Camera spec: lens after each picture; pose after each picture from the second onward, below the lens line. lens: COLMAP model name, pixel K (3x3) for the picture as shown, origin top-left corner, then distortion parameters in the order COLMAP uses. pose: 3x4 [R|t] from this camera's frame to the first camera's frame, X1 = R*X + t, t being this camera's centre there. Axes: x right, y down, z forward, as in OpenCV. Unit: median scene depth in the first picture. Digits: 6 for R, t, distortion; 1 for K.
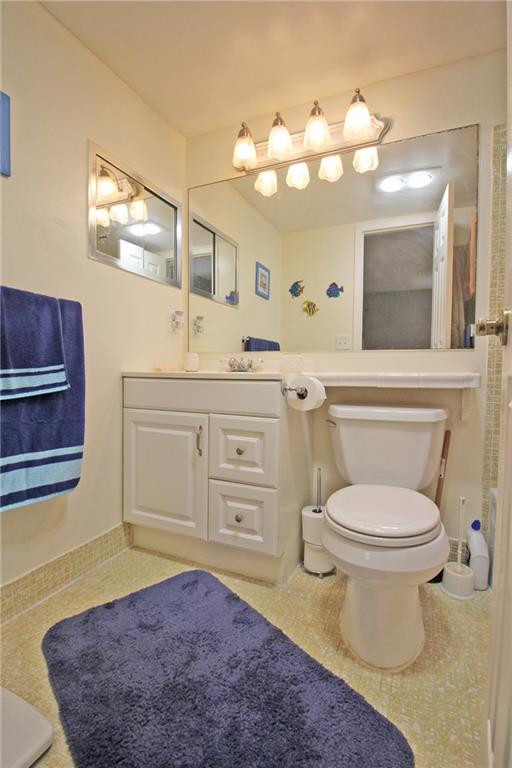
lens RADIAL K [[354.6, 0, 270.4], [0, 354.6, 384.9], [0, 0, 1]] dist [0.000954, -0.013885]
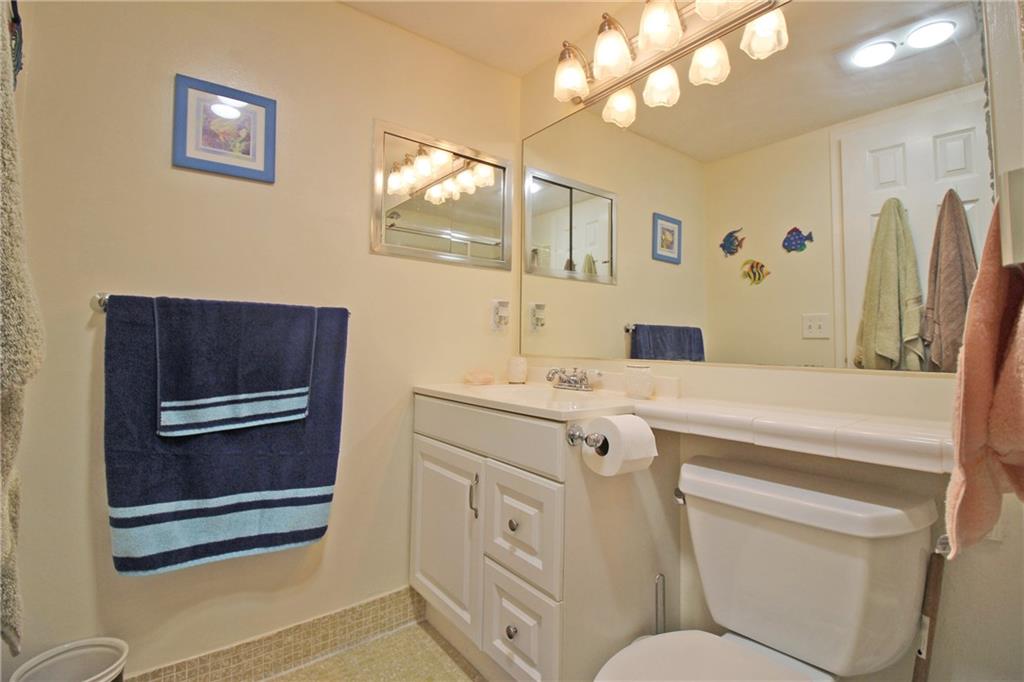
lens RADIAL K [[472.8, 0, 517.6], [0, 472.8, 319.4], [0, 0, 1]] dist [0.000954, -0.013885]
pose [[0.877843, -0.024433, -0.478324, 0.325225], [-0.024150, 0.995169, -0.095155, -0.100691], [0.478339, 0.095083, 0.873013, 0.198015]]
